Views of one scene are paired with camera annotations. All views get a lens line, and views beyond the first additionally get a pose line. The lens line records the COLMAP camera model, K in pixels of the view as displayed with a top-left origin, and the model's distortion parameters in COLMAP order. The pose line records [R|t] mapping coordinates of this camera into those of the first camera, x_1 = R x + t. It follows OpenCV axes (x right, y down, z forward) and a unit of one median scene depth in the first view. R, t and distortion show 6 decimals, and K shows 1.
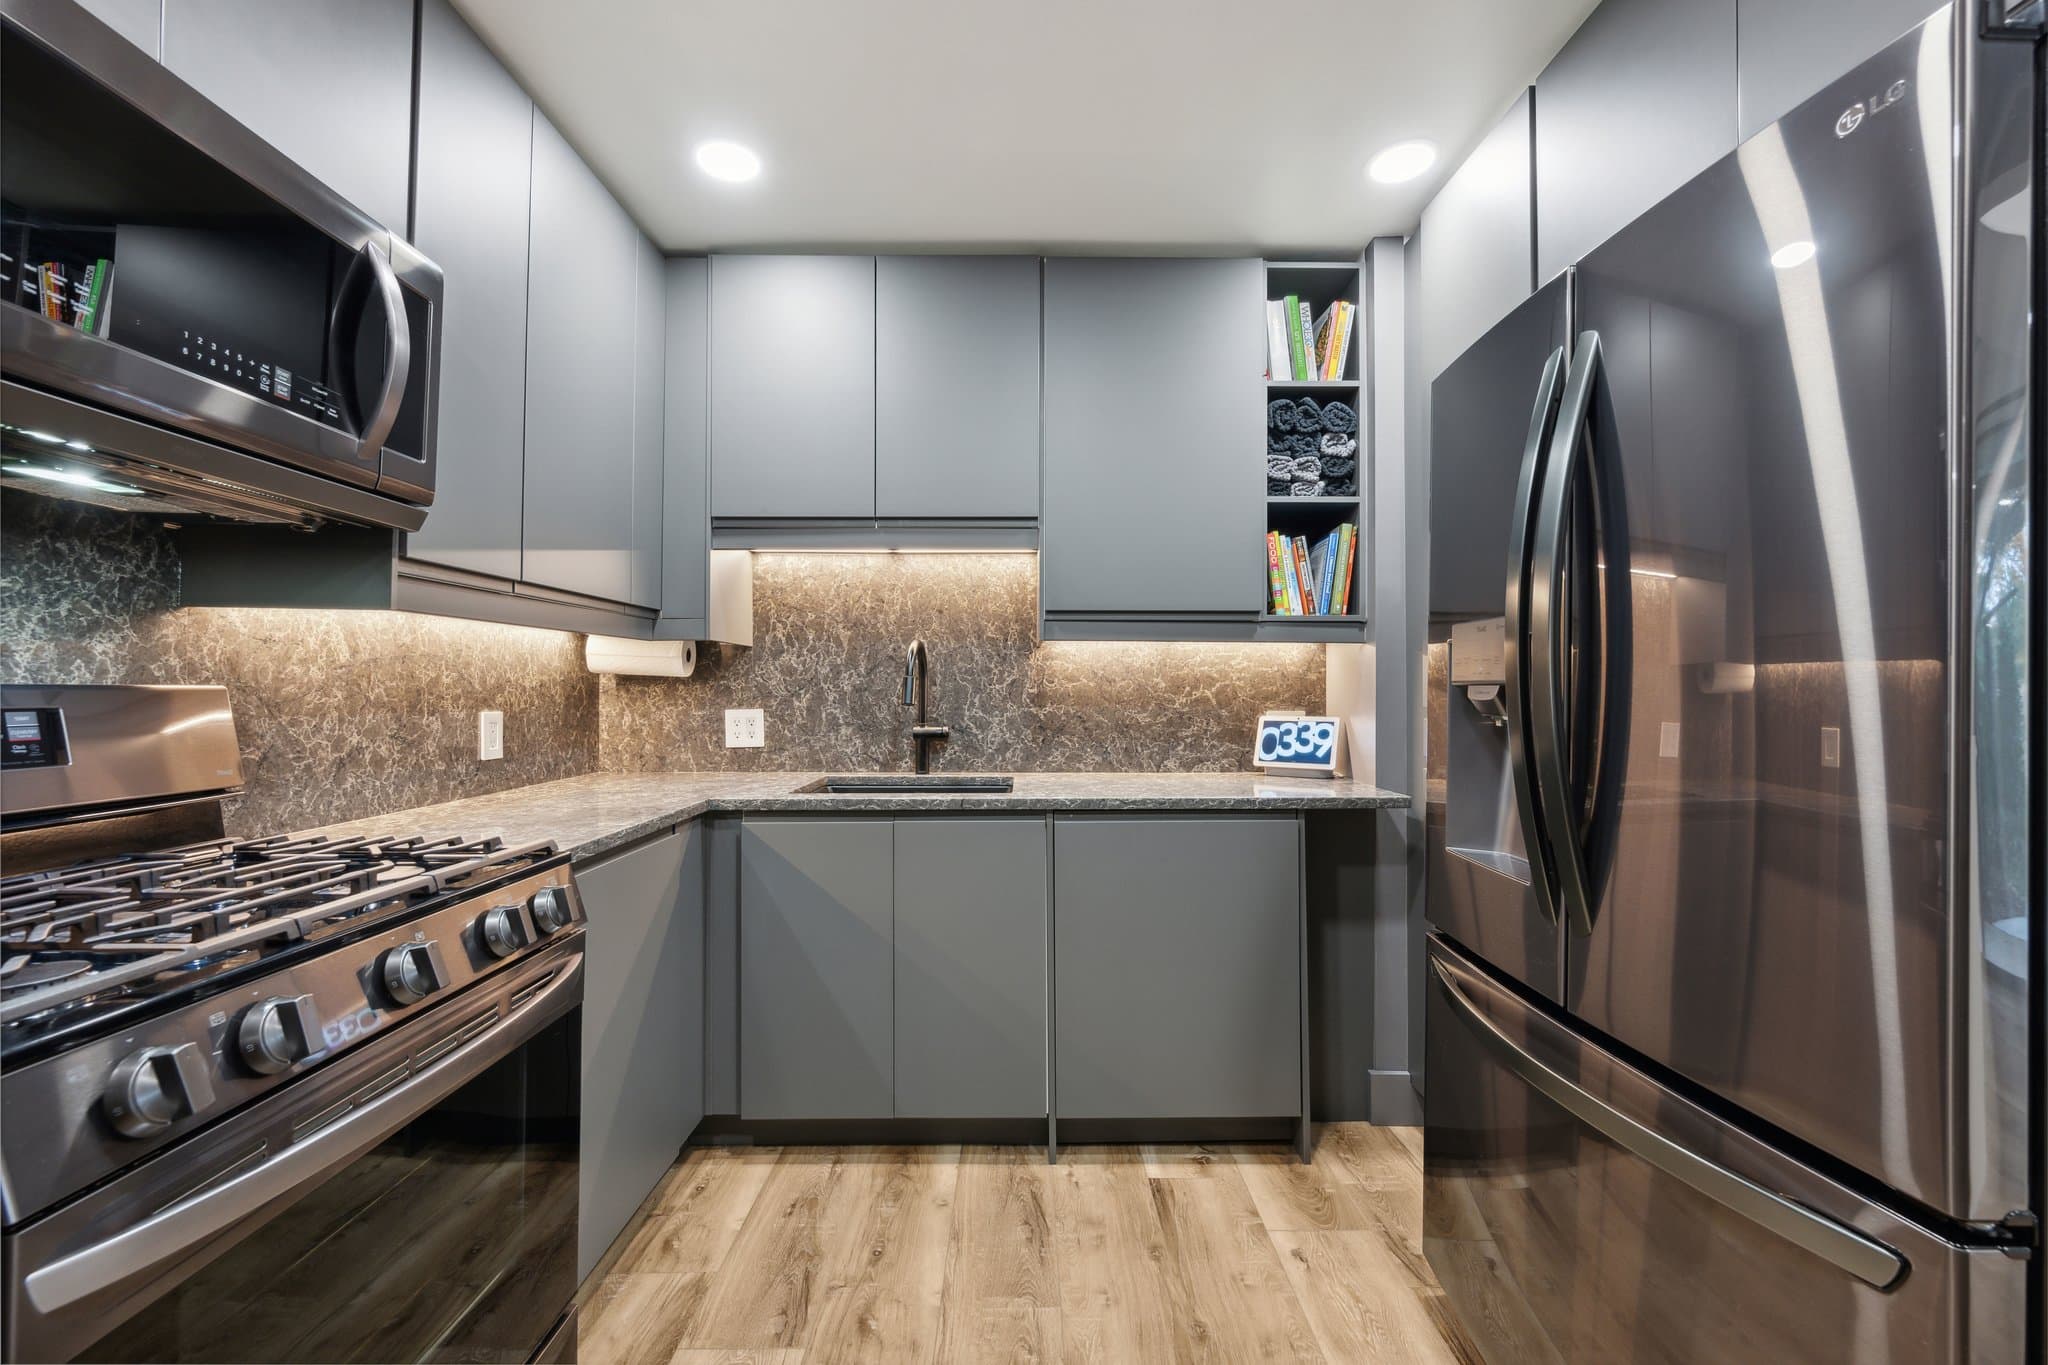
lens RADIAL K [[805.6, 0, 1036.1], [0, 805.6, 682.9], [0, 0, 1]] dist [0.000528, 0.000295]
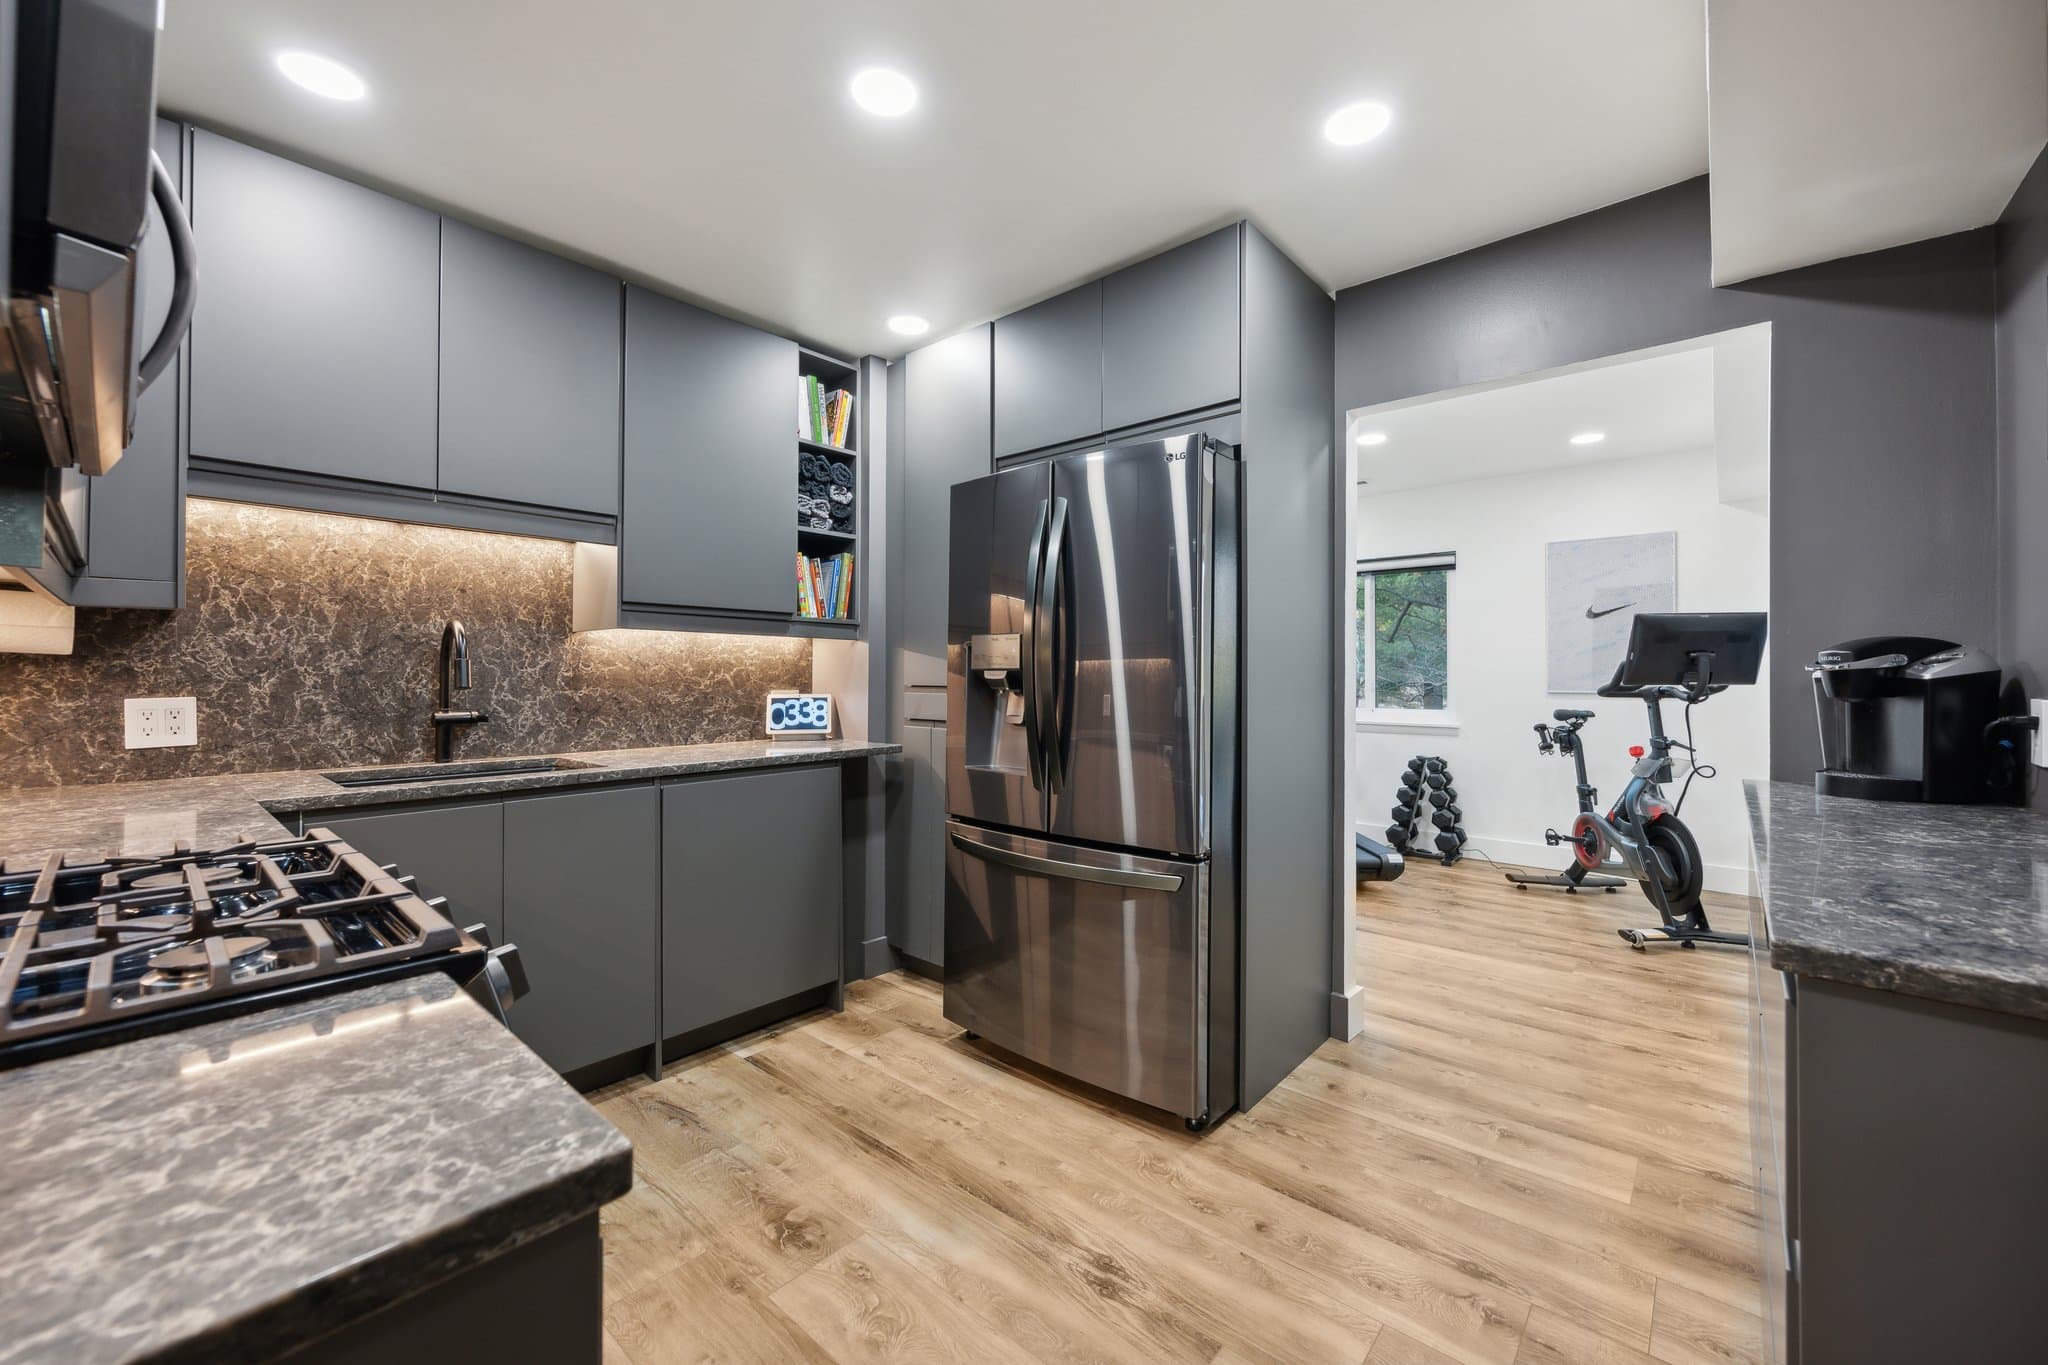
lens RADIAL K [[805.6, 0, 1011.7], [0, 805.6, 678.1], [0, 0, 1]] dist [0.000528, 0.000295]
pose [[0.672371, -0.002268, 0.740211, -0.425068], [-0.006762, 0.999935, 0.009206, 0.001492], [-0.740184, -0.011195, 0.672311, -0.131102]]
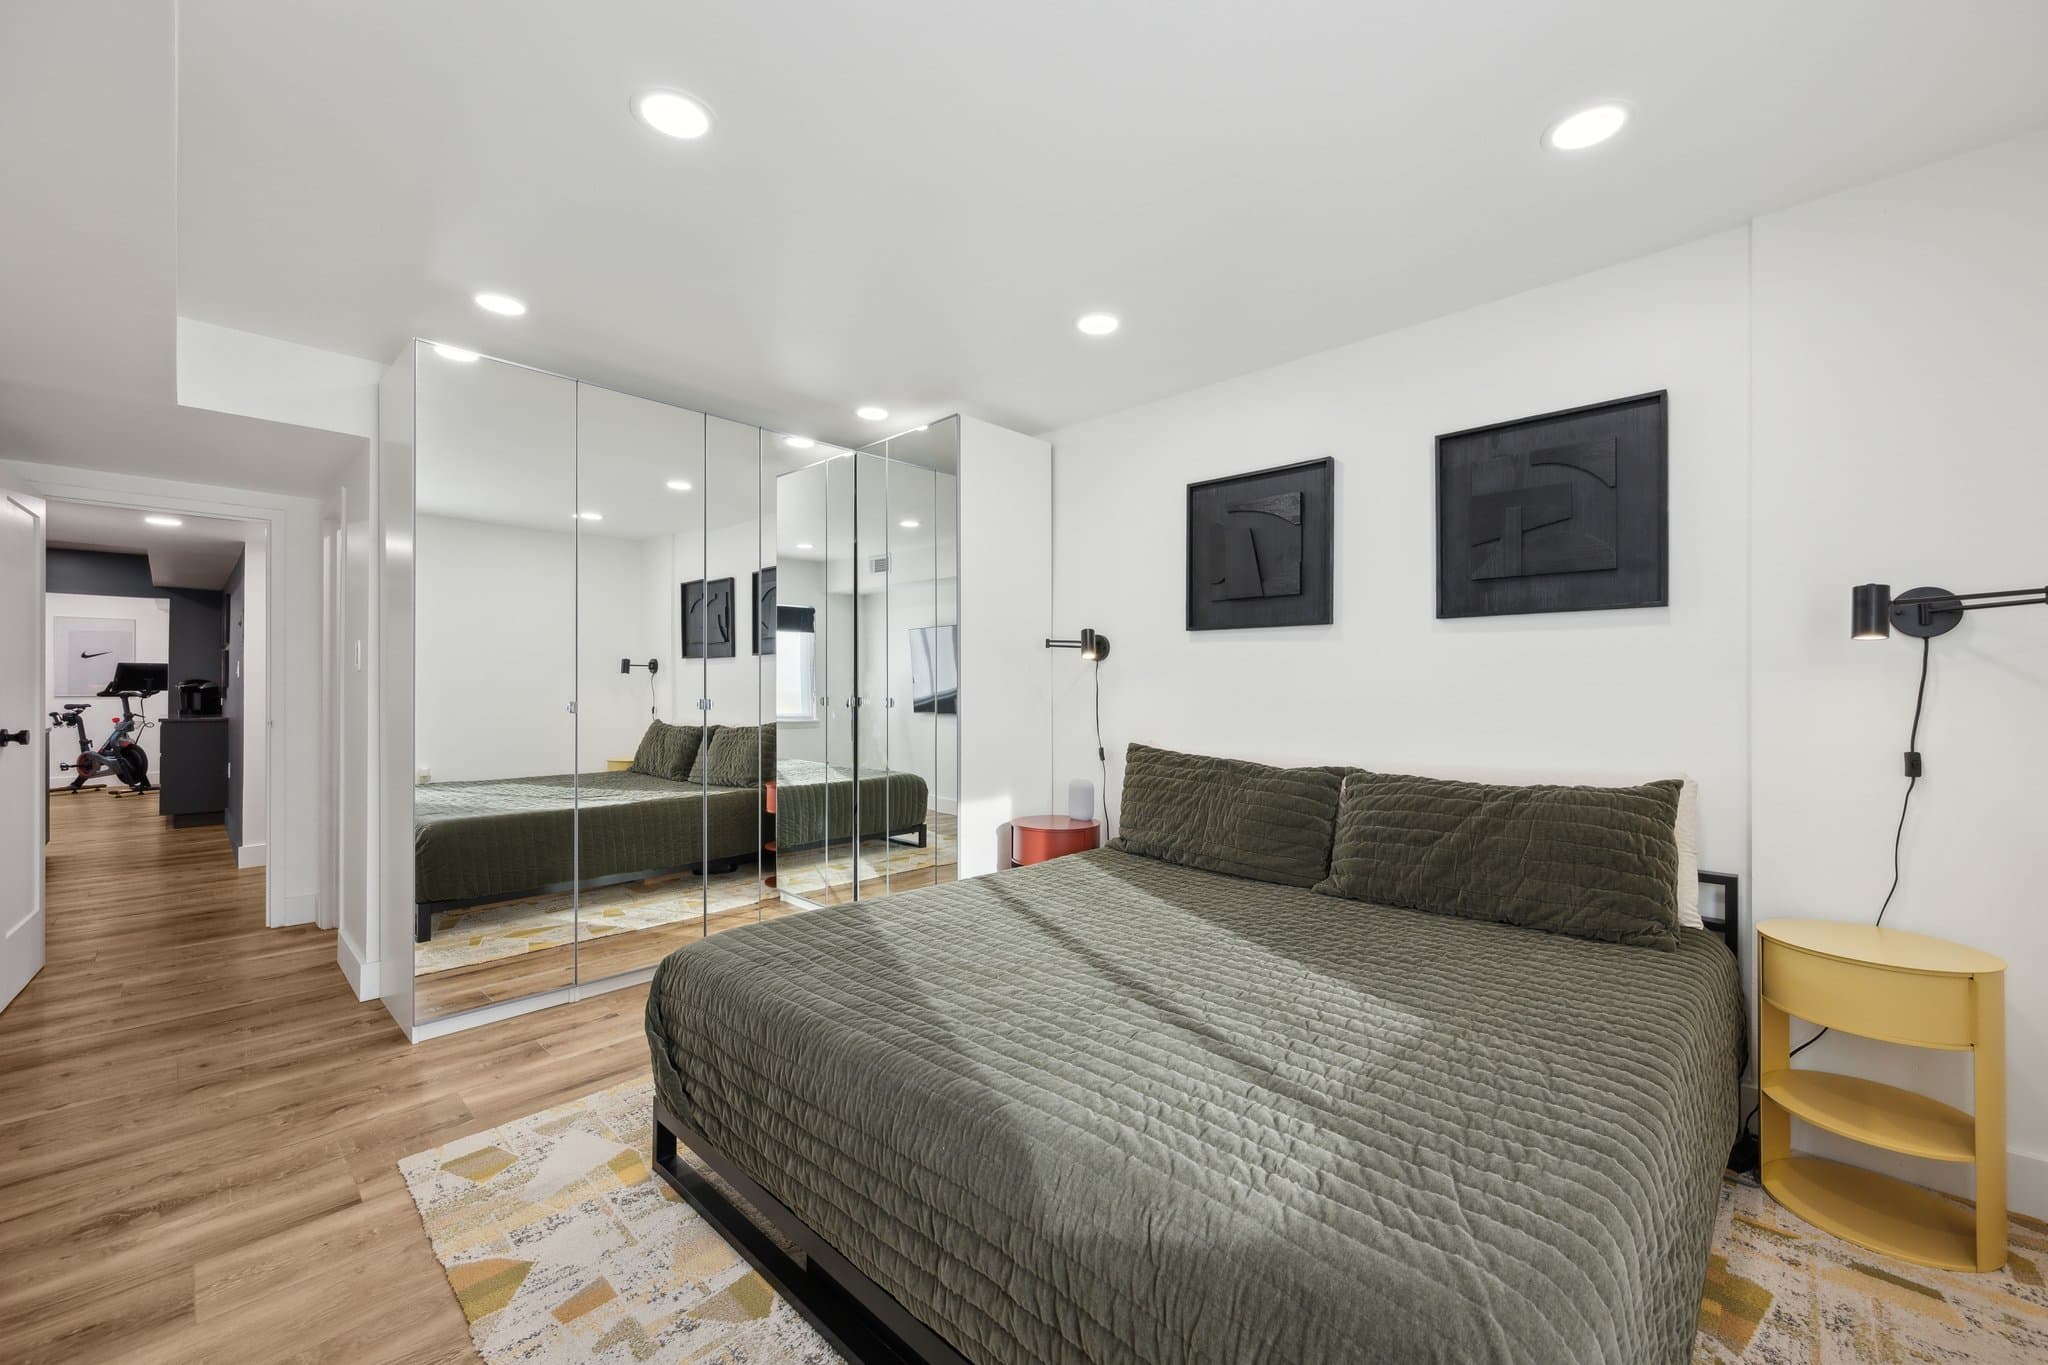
lens RADIAL K [[805.6, 0, 1027.1], [0, 805.6, 690.4], [0, 0, 1]] dist [0.000528, 0.000295]
pose [[-0.720917, -0.002172, 0.693018, -1.465117], [-0.010339, 0.999917, -0.007622, 0.001174], [-0.692945, -0.012660, -0.720880, -0.152748]]
